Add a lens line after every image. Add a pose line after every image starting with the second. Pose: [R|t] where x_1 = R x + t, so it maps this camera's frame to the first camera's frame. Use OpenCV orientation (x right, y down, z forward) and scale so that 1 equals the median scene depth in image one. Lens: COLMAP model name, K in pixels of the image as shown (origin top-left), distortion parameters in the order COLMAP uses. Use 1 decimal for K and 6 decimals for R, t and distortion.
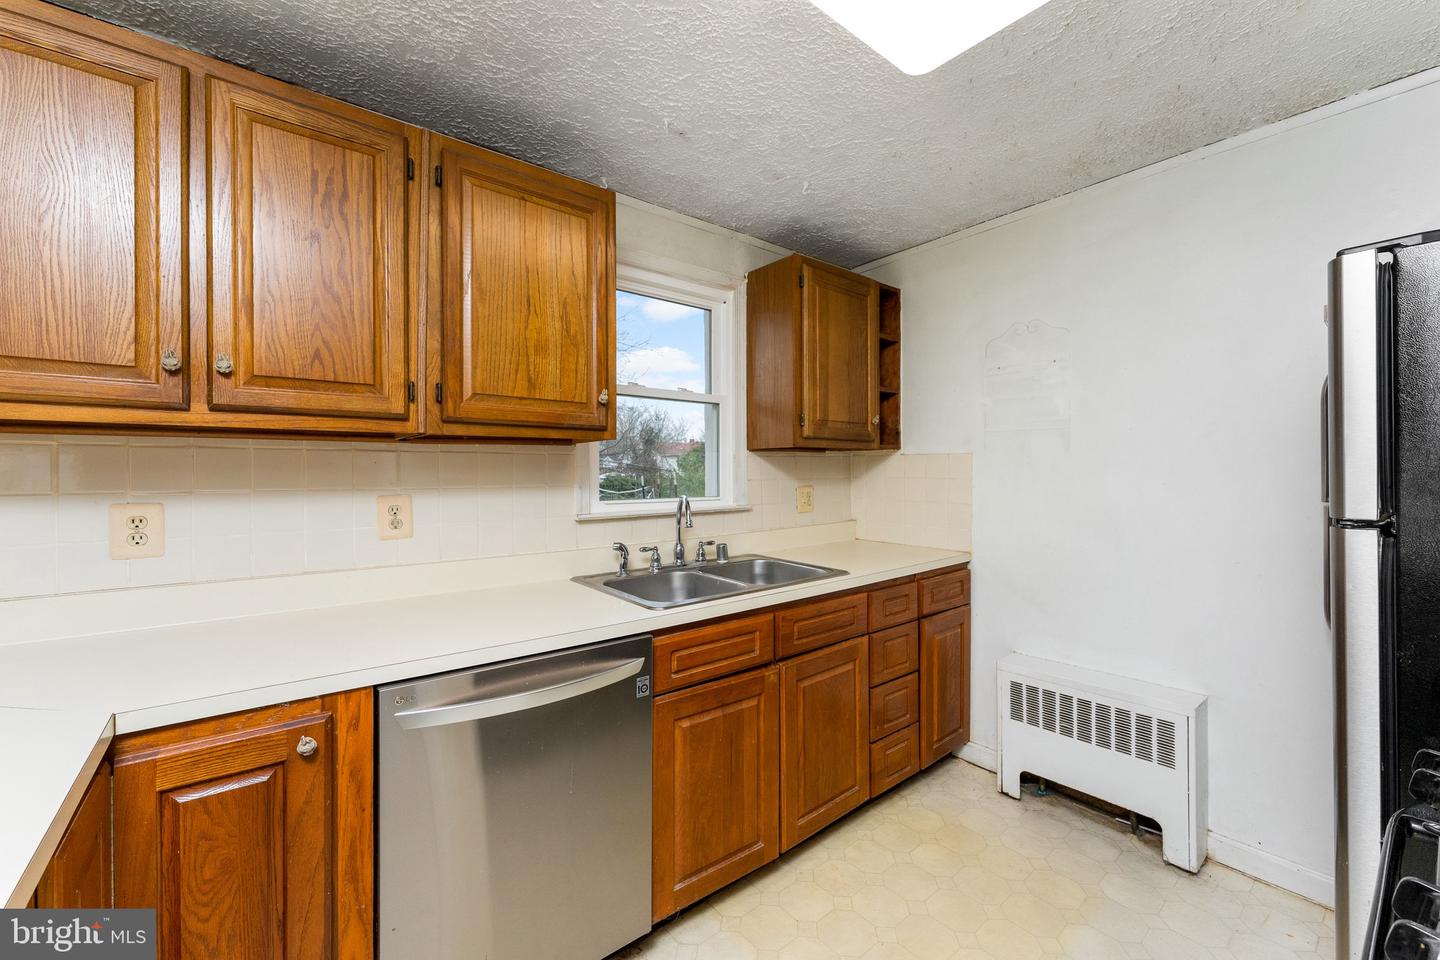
lens RADIAL K [[578.8, 0, 721.5], [0, 578.8, 473.6], [0, 0, 1]] dist [0.014472, -0.000154]
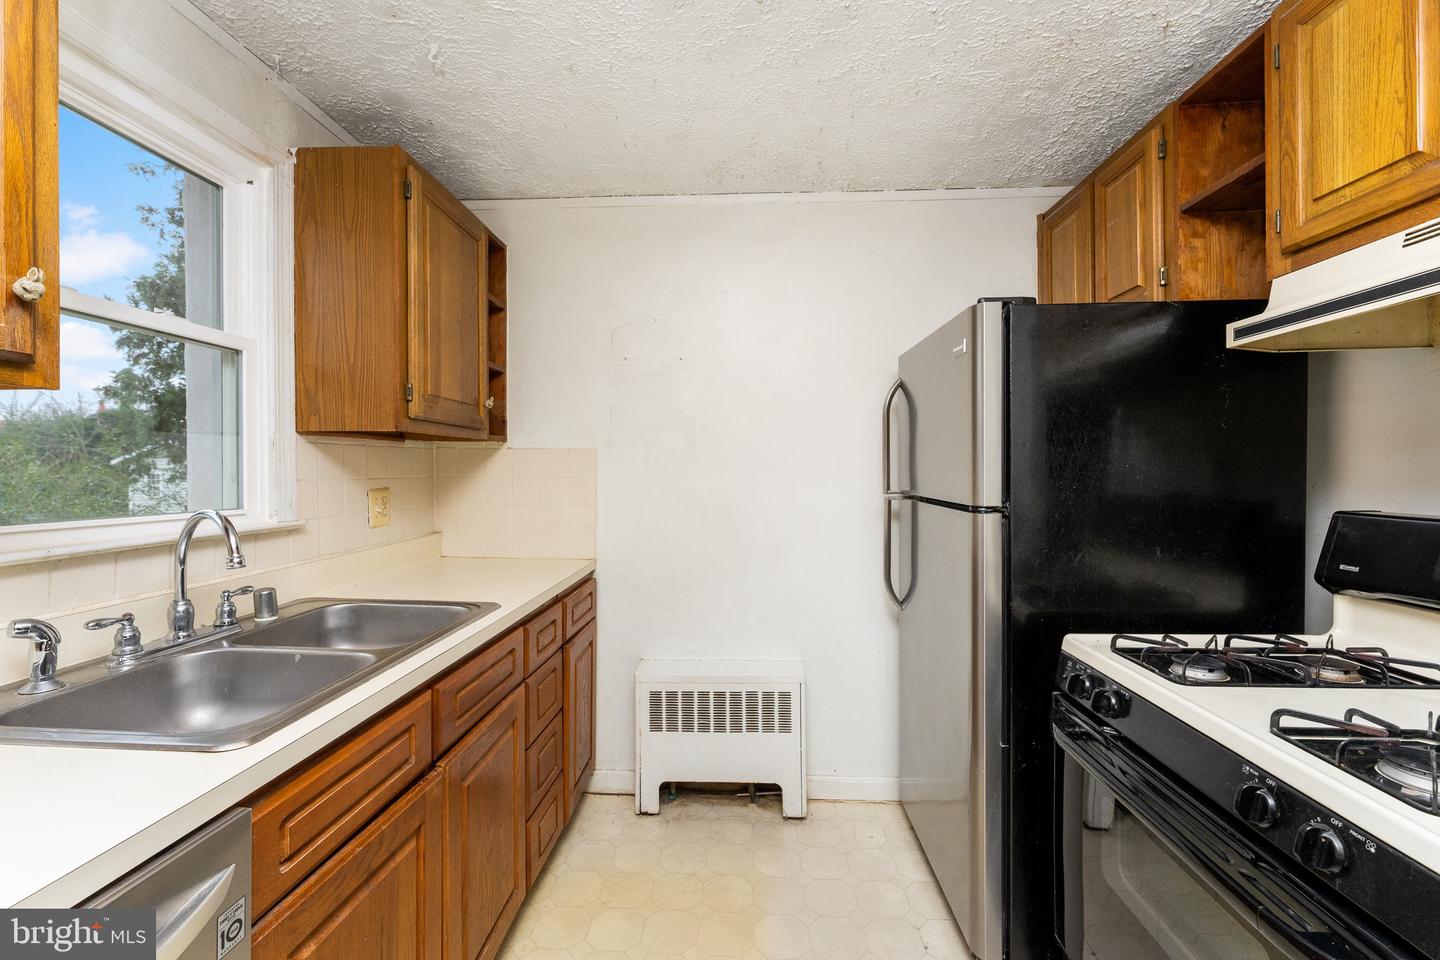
lens RADIAL K [[605.7, 0, 720.1], [0, 605.7, 476.4], [0, 0, 1]] dist [0.004656, -0.000469]
pose [[0.671438, 0.000026, 0.741061, -0.155589], [-0.003010, 0.999992, 0.002692, 0.004130], [-0.741055, -0.004037, 0.671433, 0.259757]]
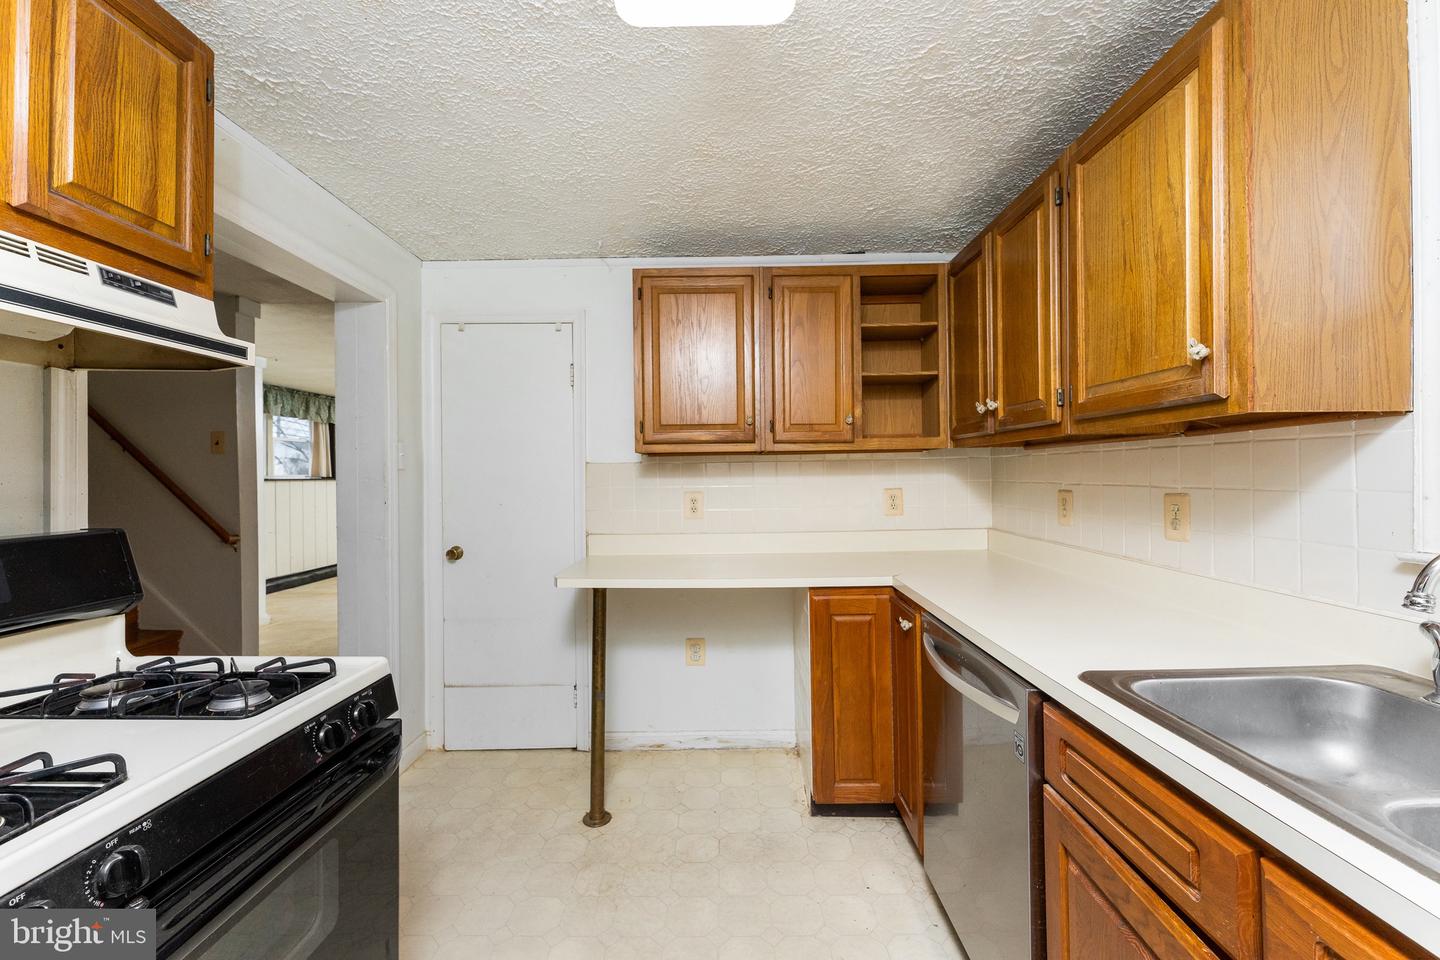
lens RADIAL K [[578.8, 0, 721.9], [0, 578.8, 473.4], [0, 0, 1]] dist [0.014472, -0.000154]
pose [[-0.632472, 0.006479, -0.774556, 0.482365], [0.013339, 0.999908, -0.002529, -0.003140], [0.774468, -0.011931, -0.632501, 0.794695]]
